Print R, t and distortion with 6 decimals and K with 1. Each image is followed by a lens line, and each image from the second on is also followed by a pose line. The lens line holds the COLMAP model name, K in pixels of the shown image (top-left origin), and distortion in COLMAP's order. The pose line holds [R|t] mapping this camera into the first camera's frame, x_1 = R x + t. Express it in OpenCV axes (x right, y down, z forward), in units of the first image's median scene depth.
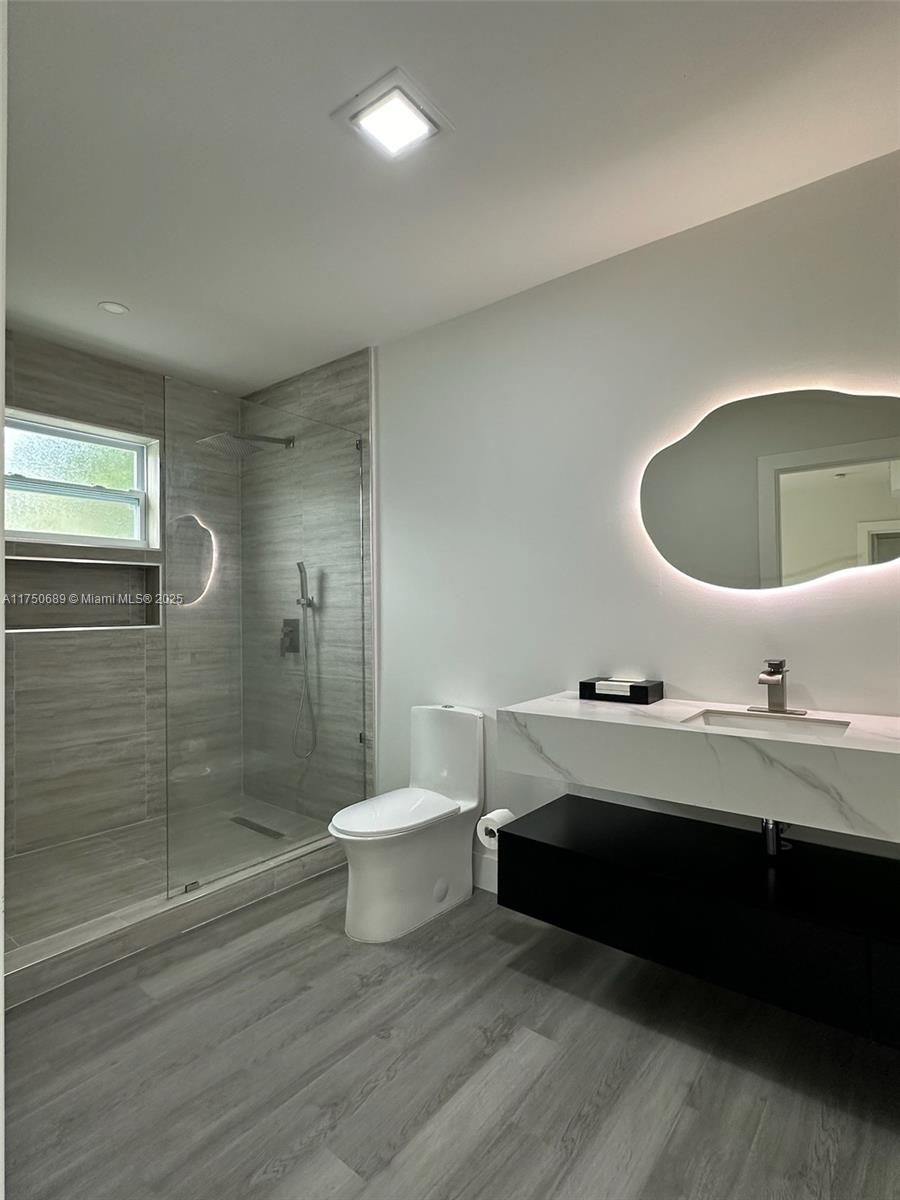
lens RADIAL K [[607.9, 0, 449.0], [0, 607.9, 600.0], [0, 0, 1]] dist [0.004817, -0.000142]
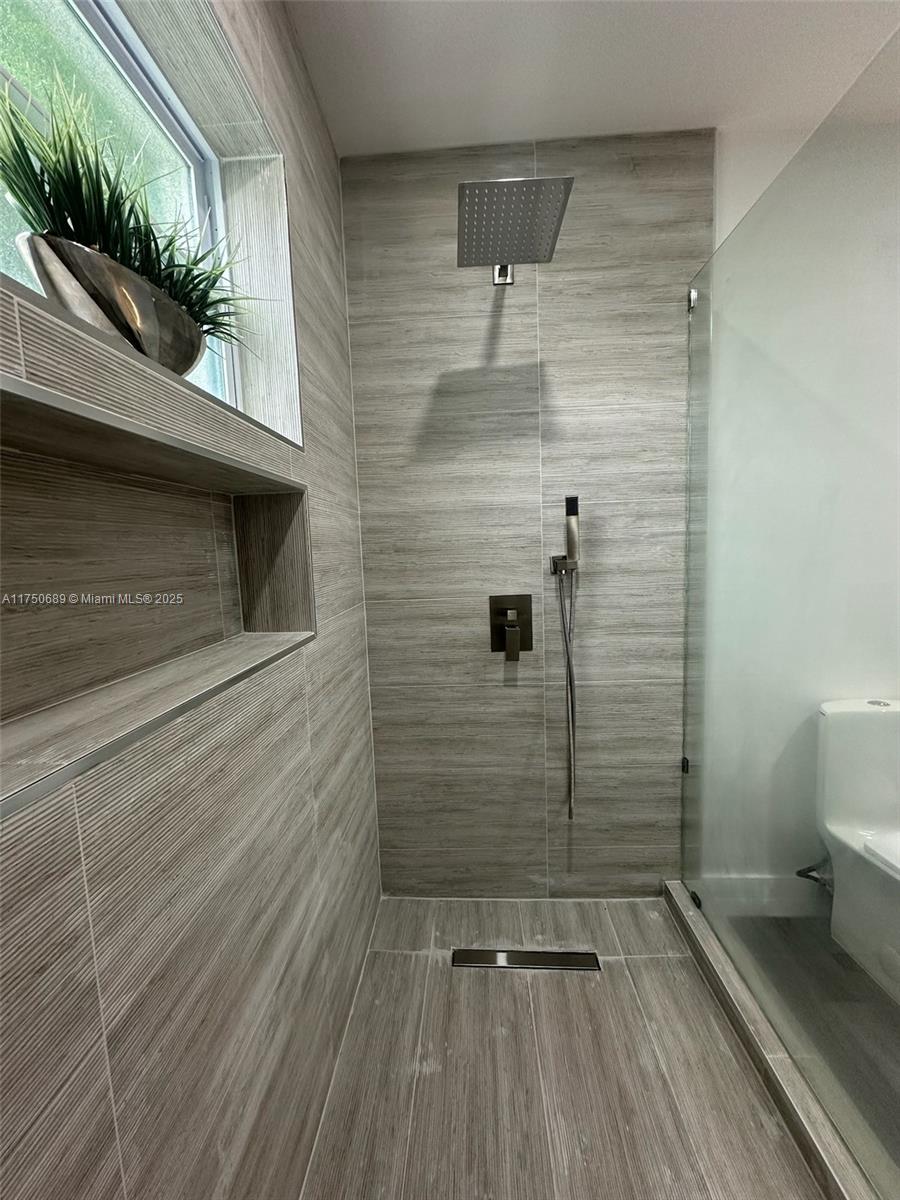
lens RADIAL K [[479.2, 0, 469.4], [0, 479.2, 620.2], [0, 0, 1]] dist [-0.001011, 0.000095]
pose [[0.804857, -0.084506, 0.587421, -0.609388], [0.023611, 0.993586, 0.110586, 0.002597], [-0.592998, -0.075136, 0.801690, 0.700276]]
